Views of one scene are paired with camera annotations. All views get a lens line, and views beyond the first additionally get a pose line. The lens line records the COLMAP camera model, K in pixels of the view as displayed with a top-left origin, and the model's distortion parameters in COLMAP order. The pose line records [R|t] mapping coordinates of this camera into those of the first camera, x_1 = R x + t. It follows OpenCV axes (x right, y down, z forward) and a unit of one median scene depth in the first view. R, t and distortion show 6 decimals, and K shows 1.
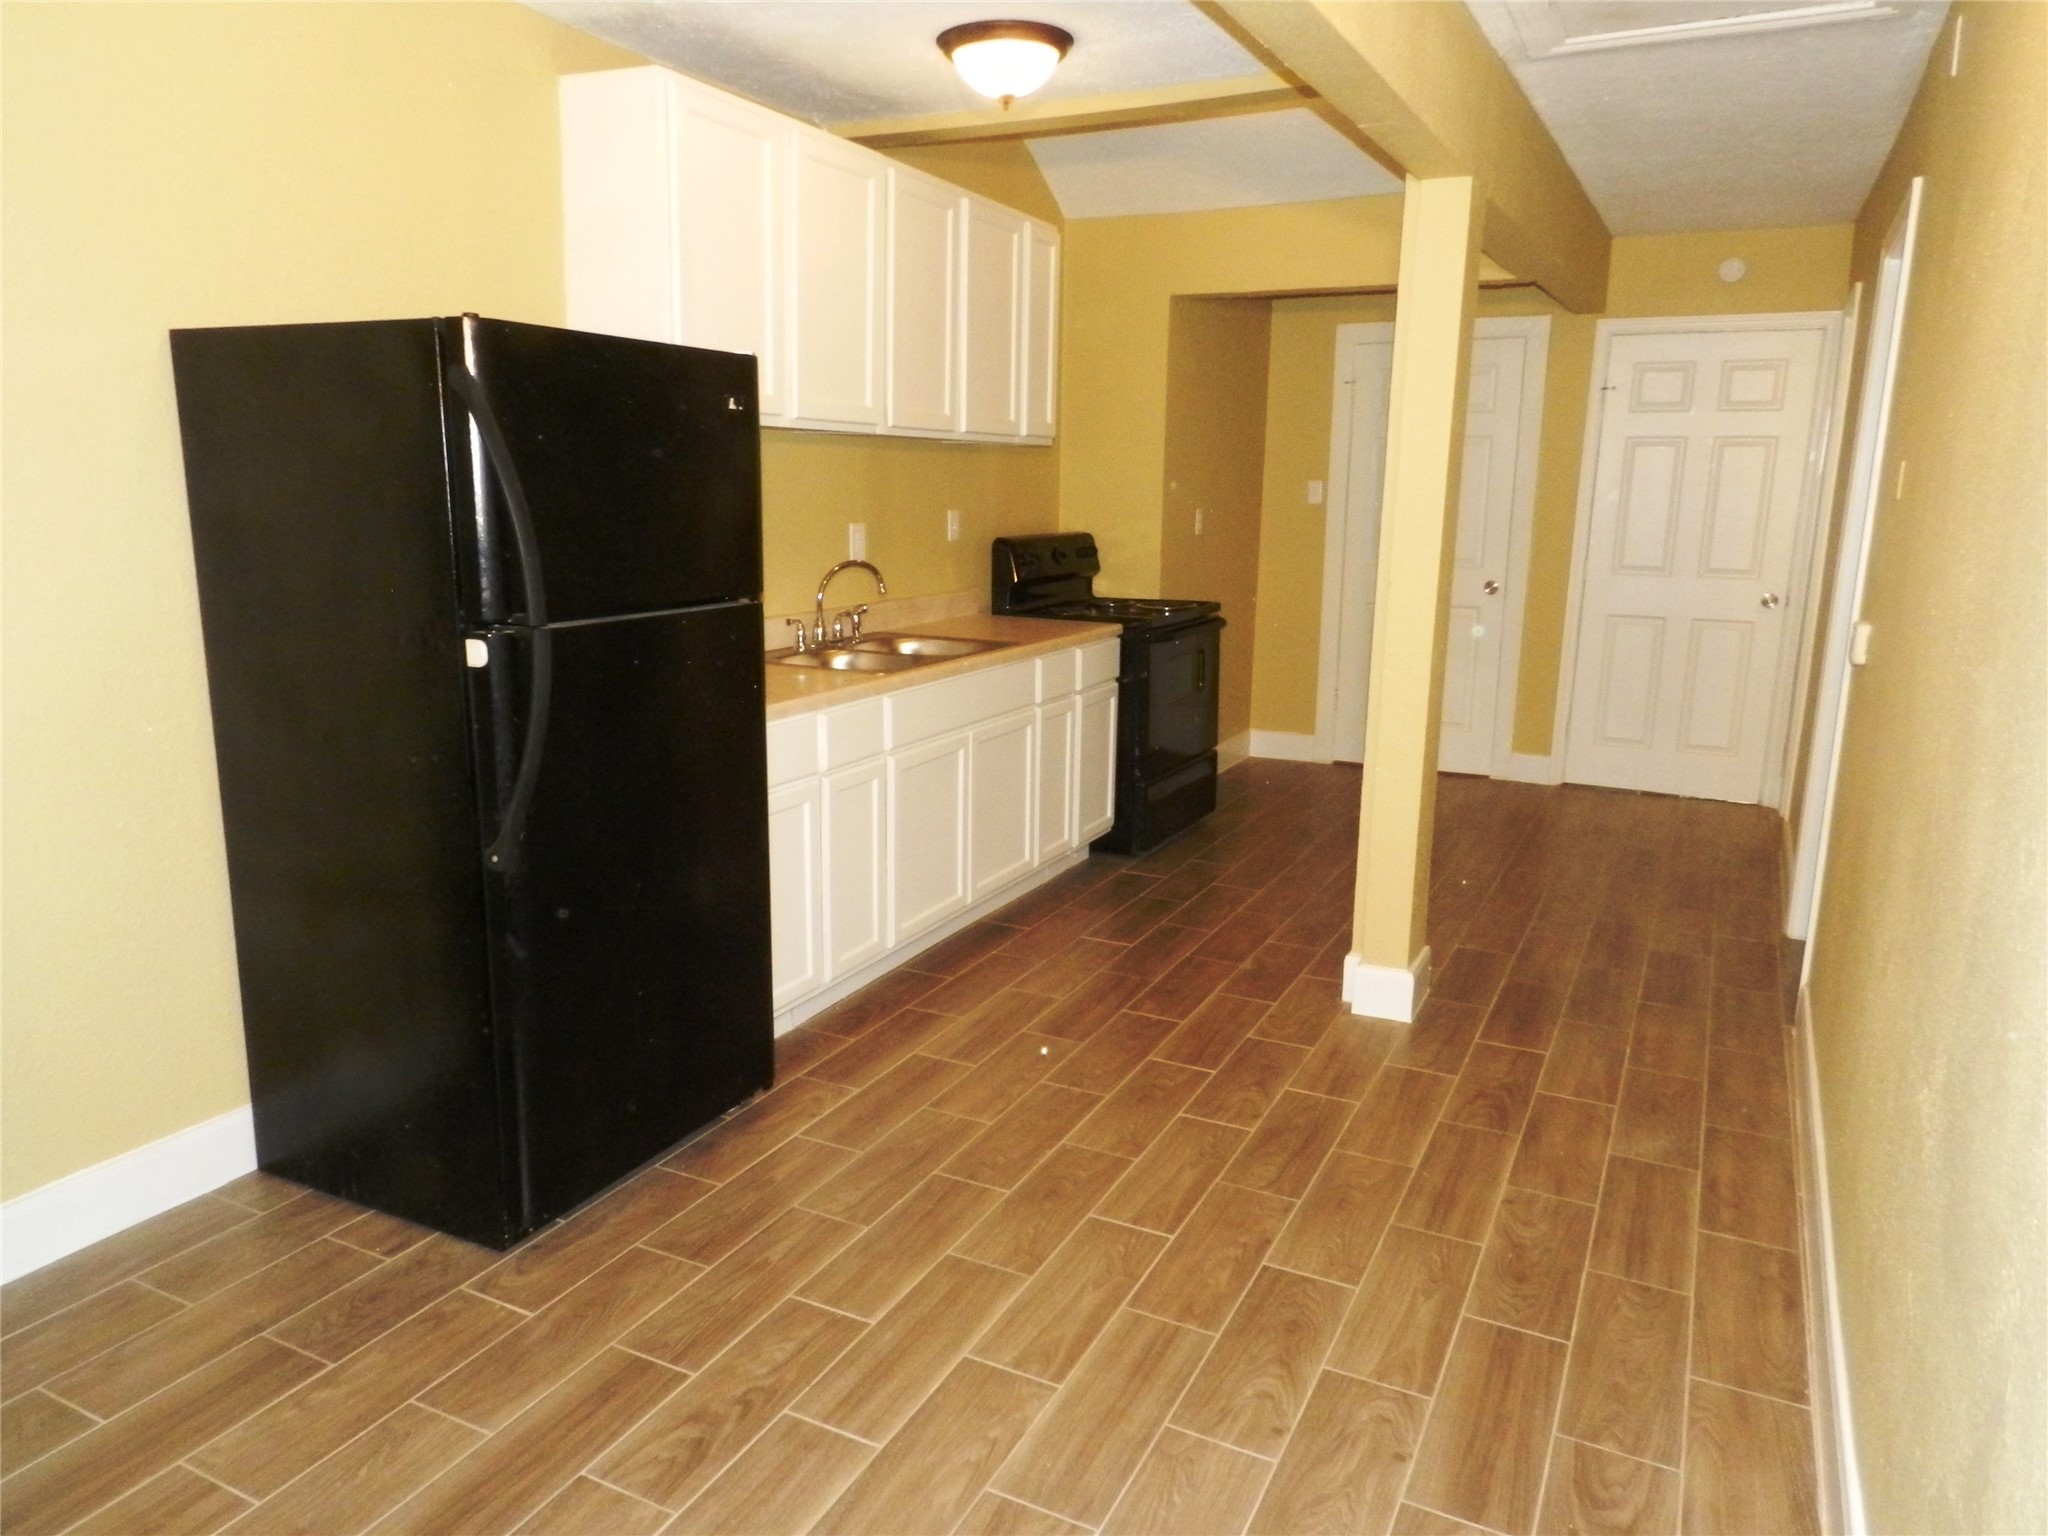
lens RADIAL K [[1376.3, 0, 1027.4], [0, 1376.3, 764.6], [0, 0, 1]] dist [0.019395, -0.003213]
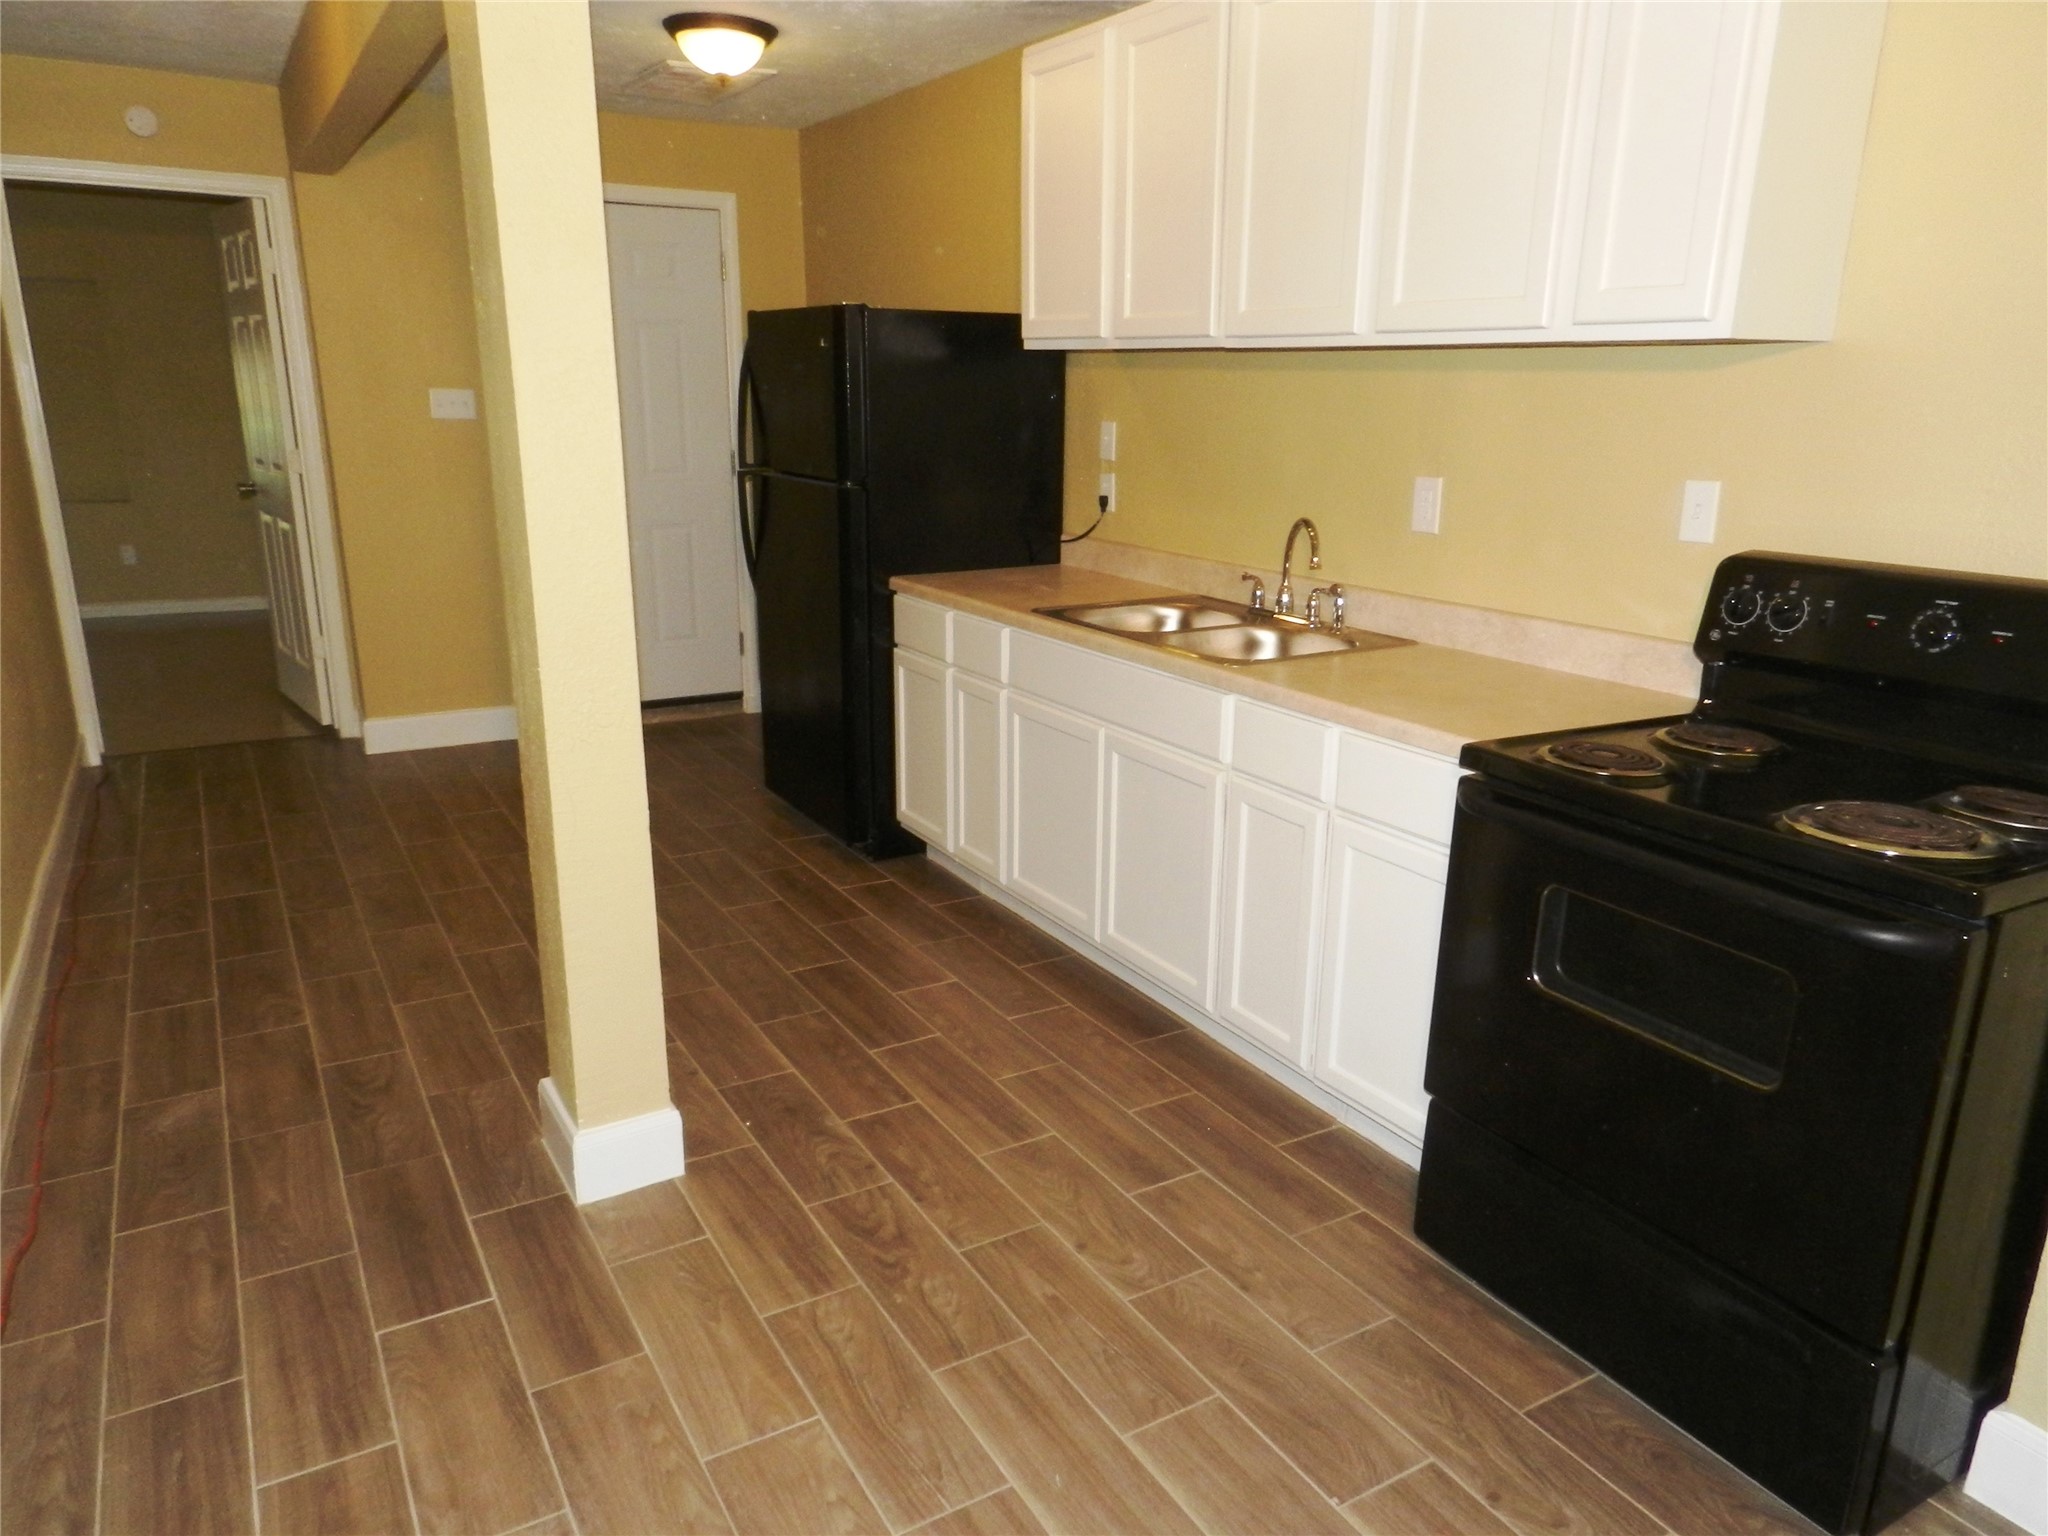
lens RADIAL K [[1376.3, 0, 1023.0], [0, 1376.3, 768.6], [0, 0, 1]] dist [0.019395, -0.003213]
pose [[-0.535488, 0.208923, -0.818293, 0.790434], [-0.194317, 0.912444, 0.360121, -0.347840], [0.821884, 0.351849, -0.448006, 1.655225]]
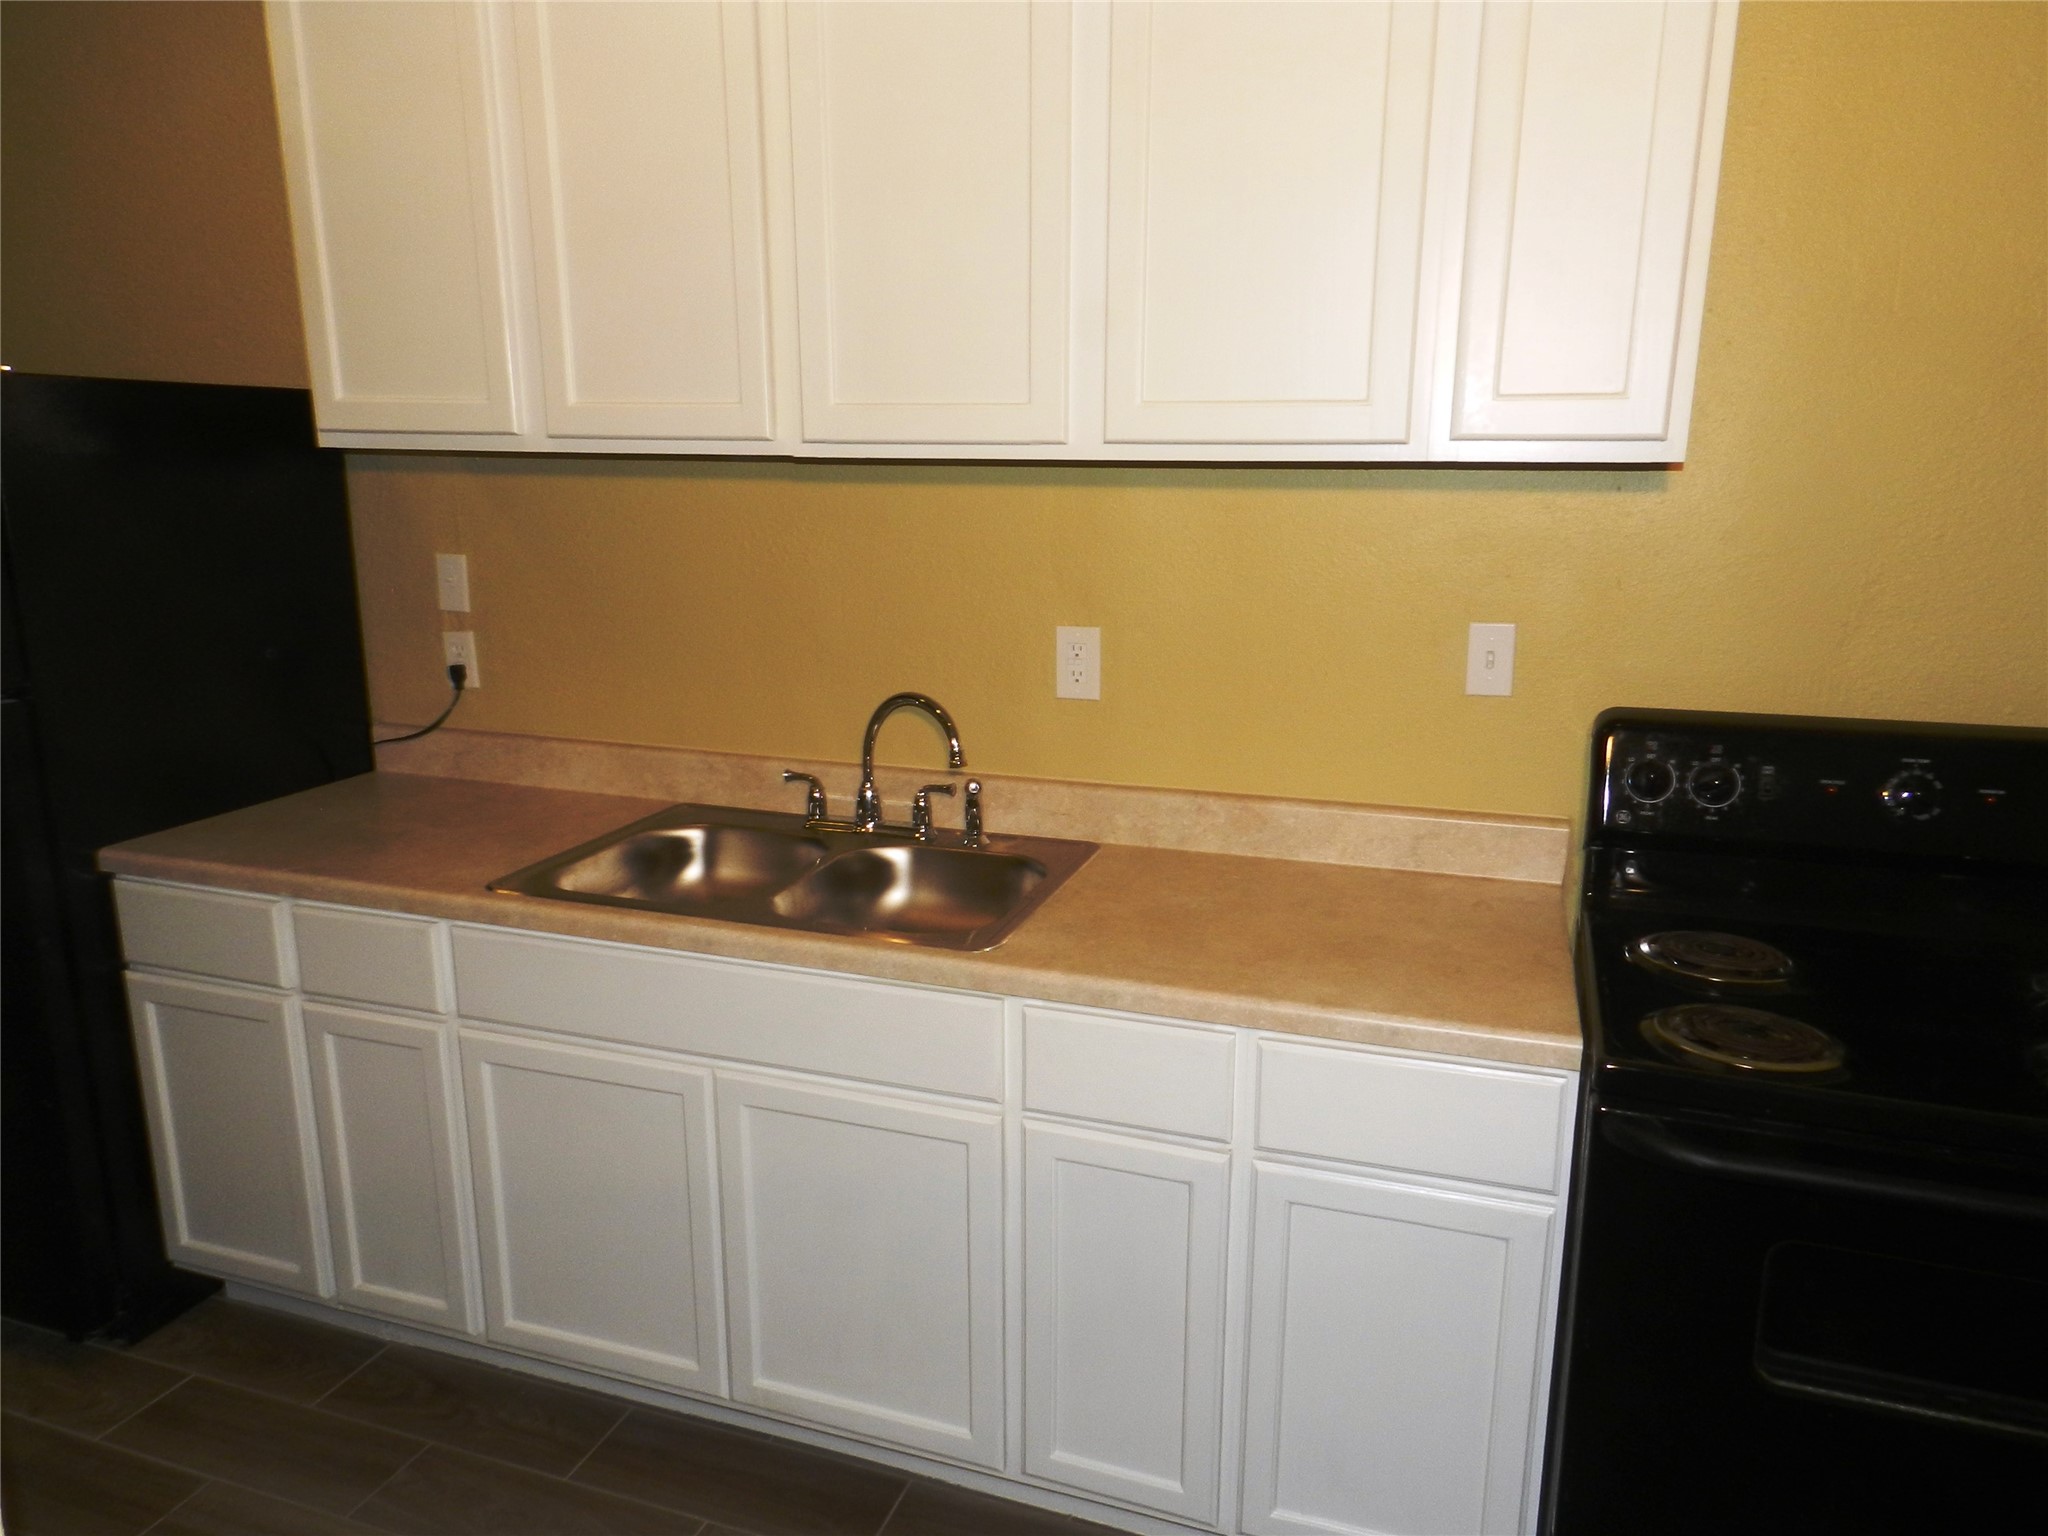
lens RADIAL K [[1376.3, 0, 1027.9], [0, 1376.3, 774.9], [0, 0, 1]] dist [0.019395, -0.003213]
pose [[0.129463, 0.208662, -0.969381, 0.521946], [-0.207948, 0.961583, 0.179212, -0.291385], [0.969535, 0.178379, 0.167880, 1.259130]]
